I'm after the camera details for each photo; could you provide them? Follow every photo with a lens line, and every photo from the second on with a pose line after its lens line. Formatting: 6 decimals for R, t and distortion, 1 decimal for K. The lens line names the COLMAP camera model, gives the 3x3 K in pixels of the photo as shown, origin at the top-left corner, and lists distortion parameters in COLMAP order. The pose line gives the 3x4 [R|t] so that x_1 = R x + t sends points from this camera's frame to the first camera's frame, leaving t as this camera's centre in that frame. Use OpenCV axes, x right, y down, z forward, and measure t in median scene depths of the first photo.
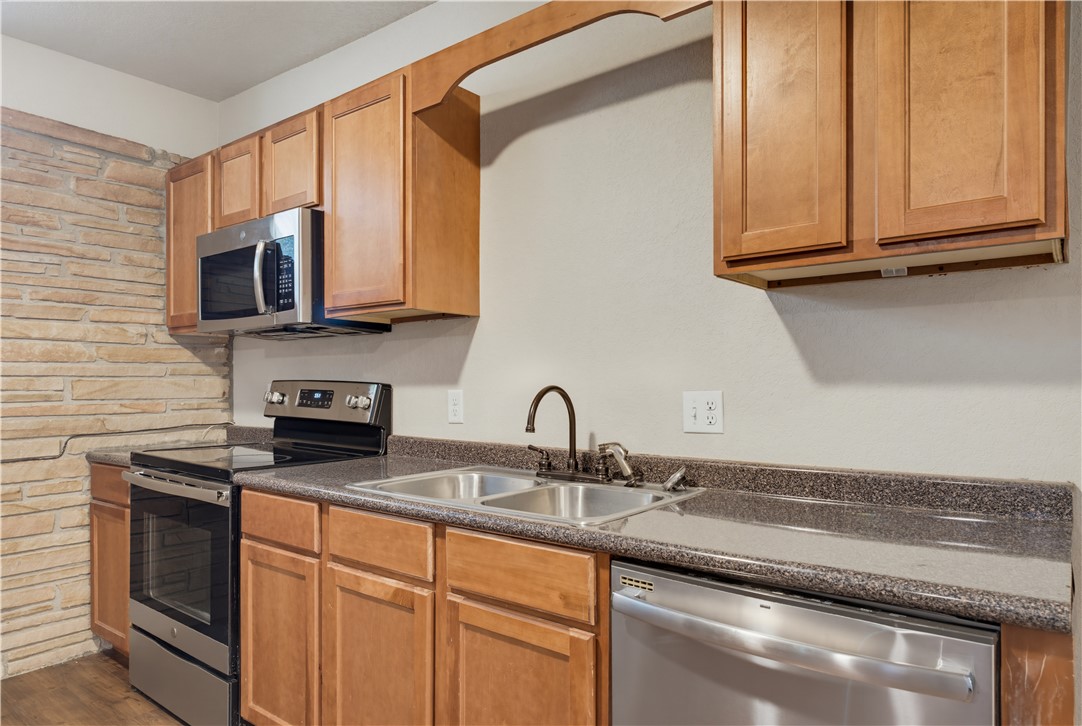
lens RADIAL K [[674.6, 0, 542.6], [0, 674.6, 382.2], [0, 0, 1]] dist [0.002153, 0.003455]
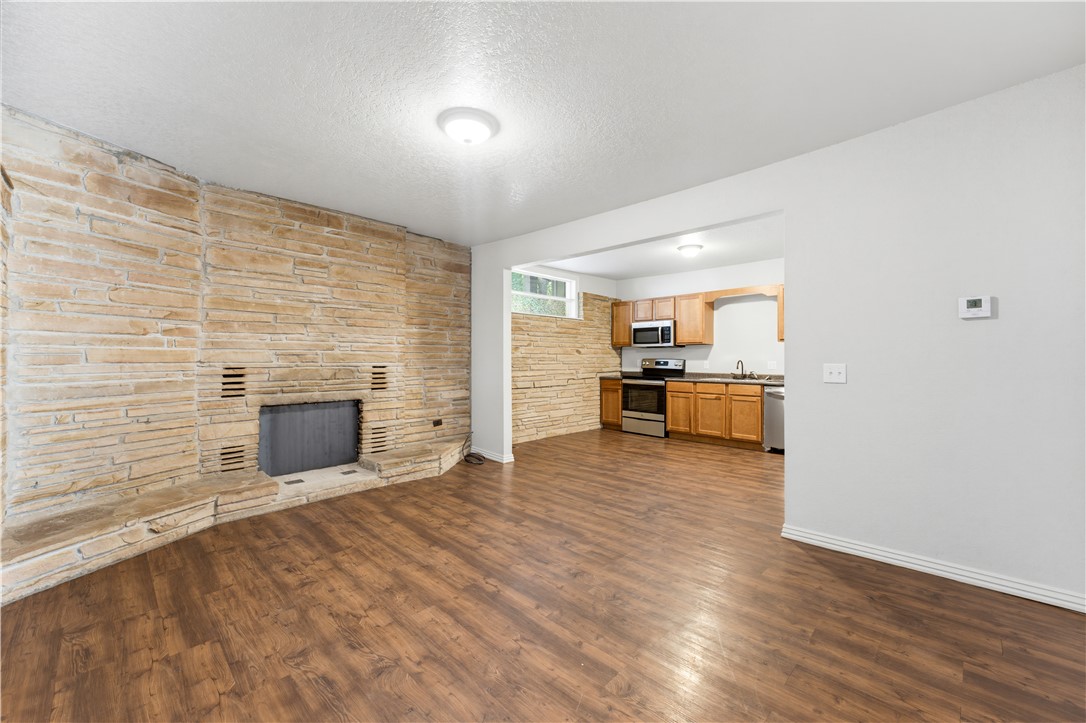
lens RADIAL K [[439.5, 0, 550.8], [0, 439.5, 357.5], [0, 0, 1]] dist [-0.004461, 0.000895]
pose [[0.993798, 0.003150, -0.111152, -0.925037], [-0.003972, 0.999966, -0.007178, 0.013932], [0.111125, 0.007575, 0.993778, -2.178880]]
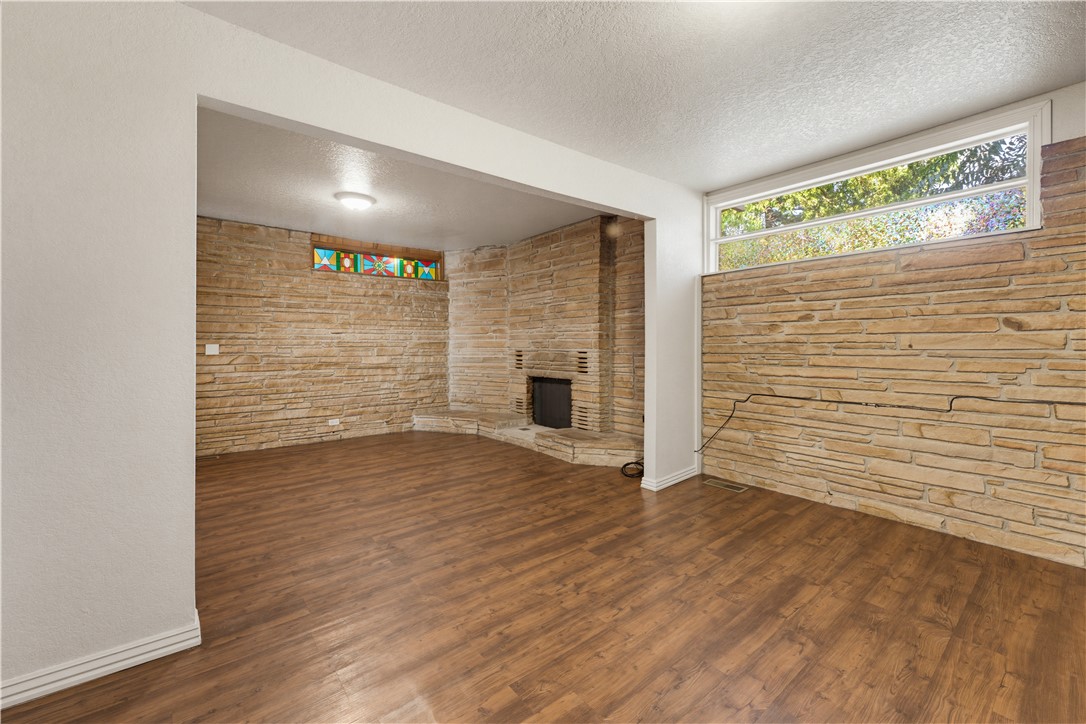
lens RADIAL K [[439.5, 0, 541.2], [0, 439.5, 341.6], [0, 0, 1]] dist [-0.004461, 0.000895]
pose [[-0.242309, -0.002952, -0.970195, 0.371317], [0.000579, 0.999995, -0.003187, -0.003356], [0.970199, -0.001335, -0.242307, 0.226134]]
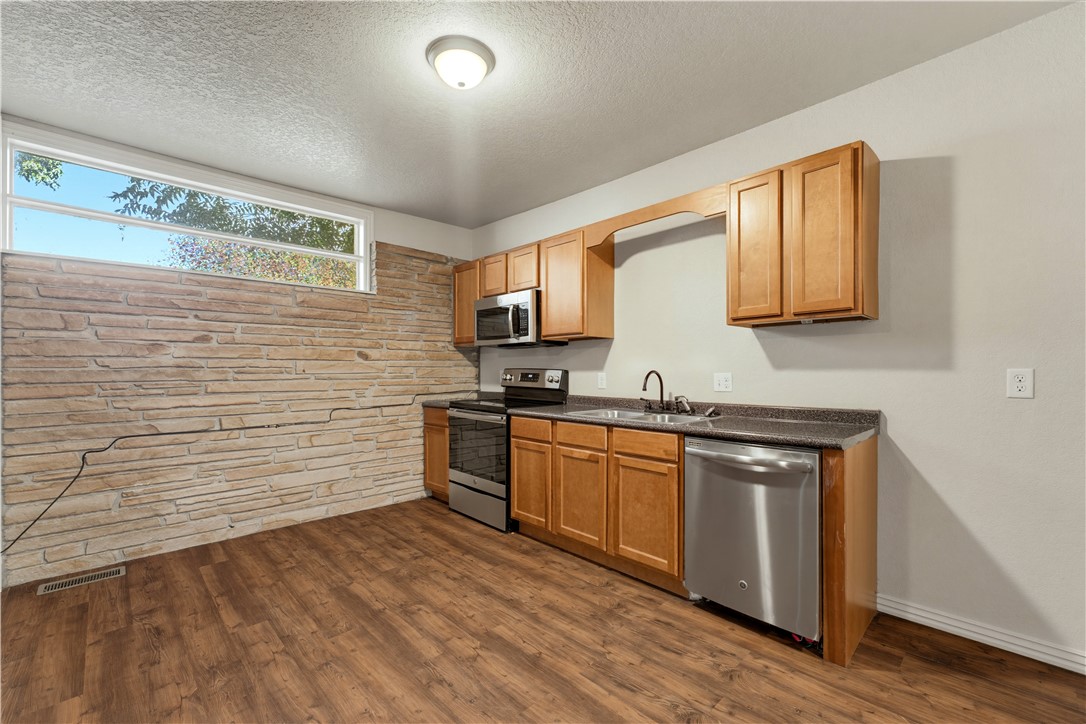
lens RADIAL K [[462.3, 0, 546.6], [0, 462.3, 371.9], [0, 0, 1]] dist [0.000062, 0.000401]
pose [[0.989351, 0.001498, -0.145541, -0.103228], [-0.001331, 0.999998, 0.001245, 0.007293], [0.145542, -0.001038, 0.989351, -0.526861]]
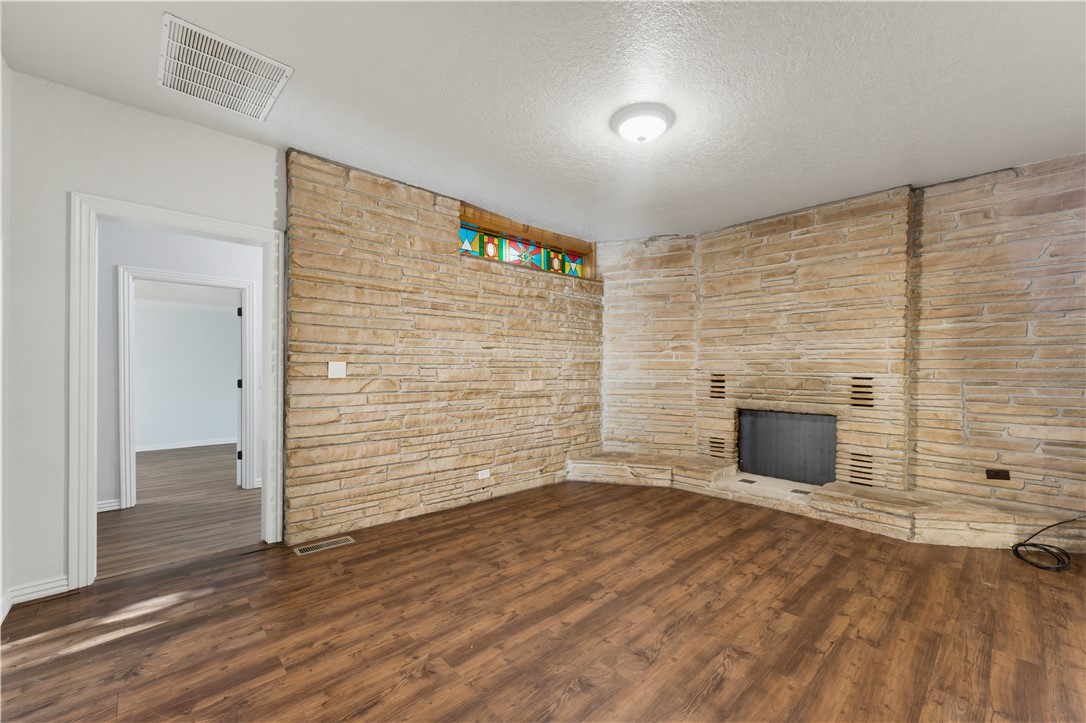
lens RADIAL K [[439.5, 0, 549.8], [0, 439.5, 367.0], [0, 0, 1]] dist [-0.004461, 0.000895]
pose [[-0.164074, 0.004103, -0.986440, -0.105952], [-0.009445, 0.999939, 0.005731, 0.005640], [0.986403, 0.010257, -0.164025, -1.061156]]
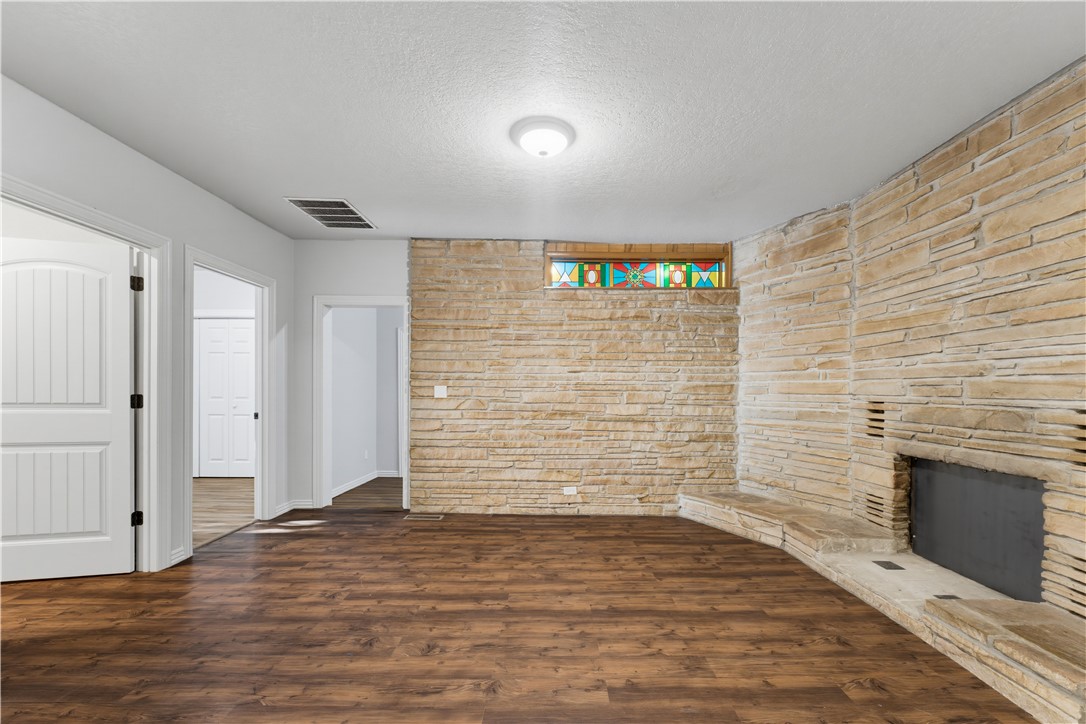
lens RADIAL K [[439.5, 0, 550.7], [0, 439.5, 397.2], [0, 0, 1]] dist [-0.004461, 0.000895]
pose [[-0.791603, 0.008999, -0.610970, -0.617314], [-0.006510, 0.999711, 0.023158, 0.005603], [0.611001, 0.022309, -0.791315, -0.113916]]
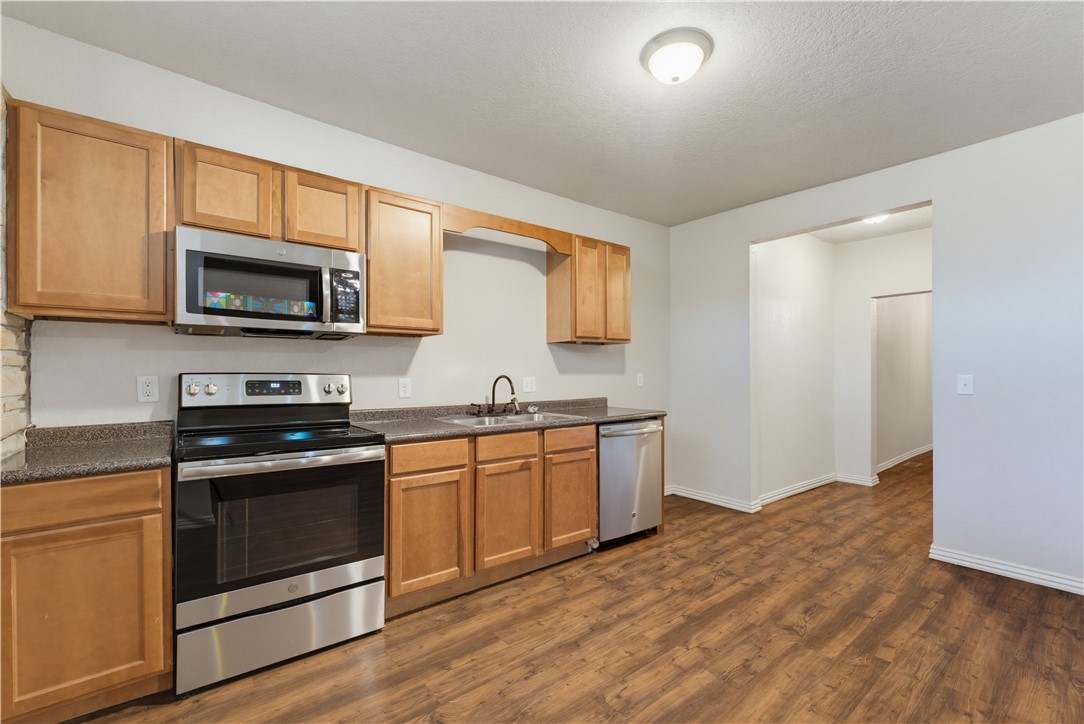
lens RADIAL K [[461.6, 0, 545.3], [0, 461.6, 372.4], [0, 0, 1]] dist [0.003008, 0.000443]
pose [[0.236899, 0.004594, 0.971523, -1.374566], [0.005721, 0.999965, -0.006124, 0.005548], [-0.971517, 0.007009, 0.236864, 0.433106]]
